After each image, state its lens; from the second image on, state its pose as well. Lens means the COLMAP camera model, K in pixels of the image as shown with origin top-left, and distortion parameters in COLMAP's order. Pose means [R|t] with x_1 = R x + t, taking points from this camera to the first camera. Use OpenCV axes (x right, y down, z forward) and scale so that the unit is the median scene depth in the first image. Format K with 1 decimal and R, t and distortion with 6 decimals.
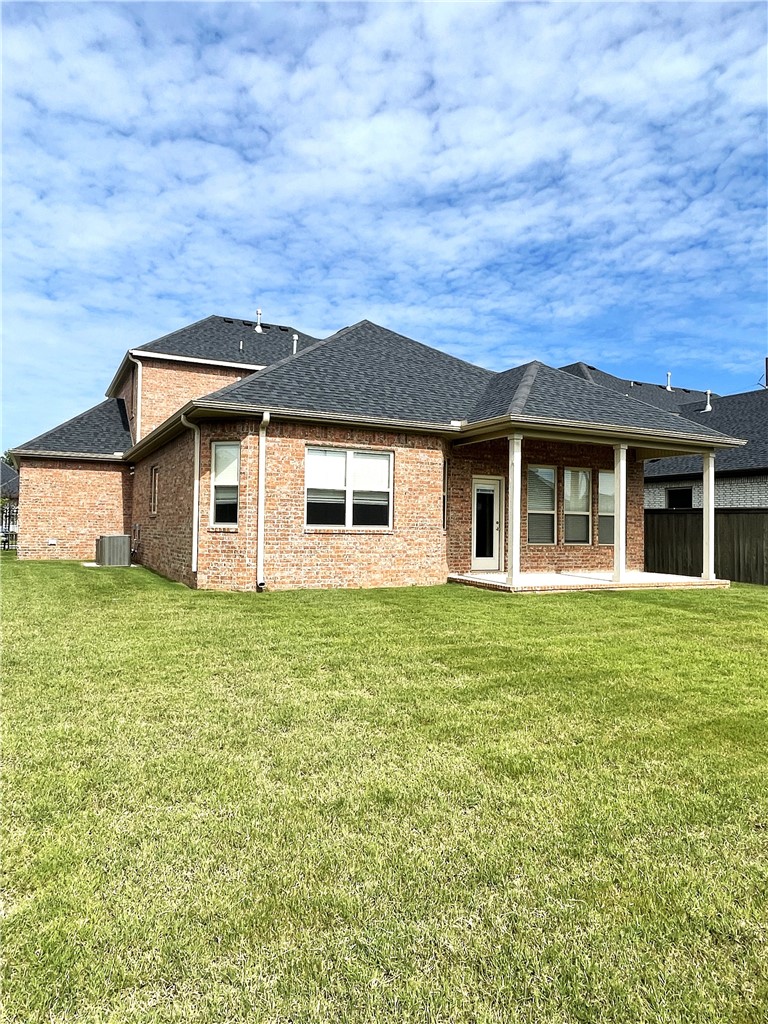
lens RADIAL K [[675.1, 0, 384.4], [0, 675.1, 510.6], [0, 0, 1]] dist [-0.011800, 0.003845]
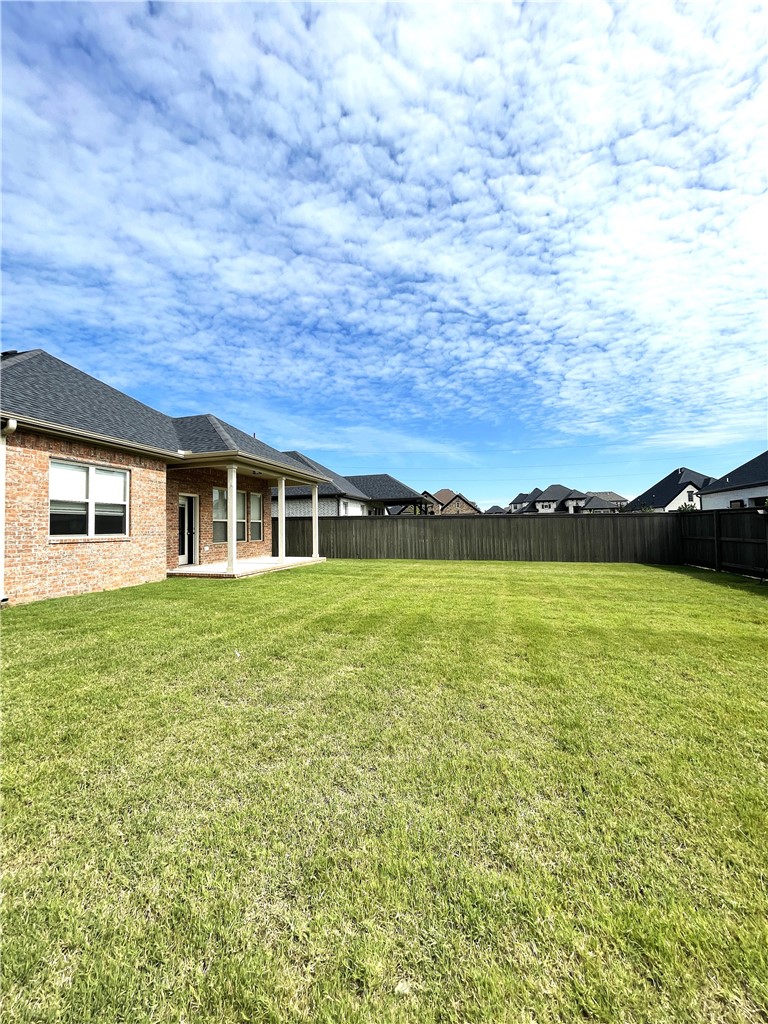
lens RADIAL K [[414.0, 0, 384.6], [0, 414.0, 512.0], [0, 0, 1]] dist [-0.003062, 0.001323]
pose [[0.659927, 0.001149, 0.751329, -0.228094], [0.012292, 0.999848, -0.012325, -0.000448], [-0.751229, 0.017369, 0.659813, 0.186584]]
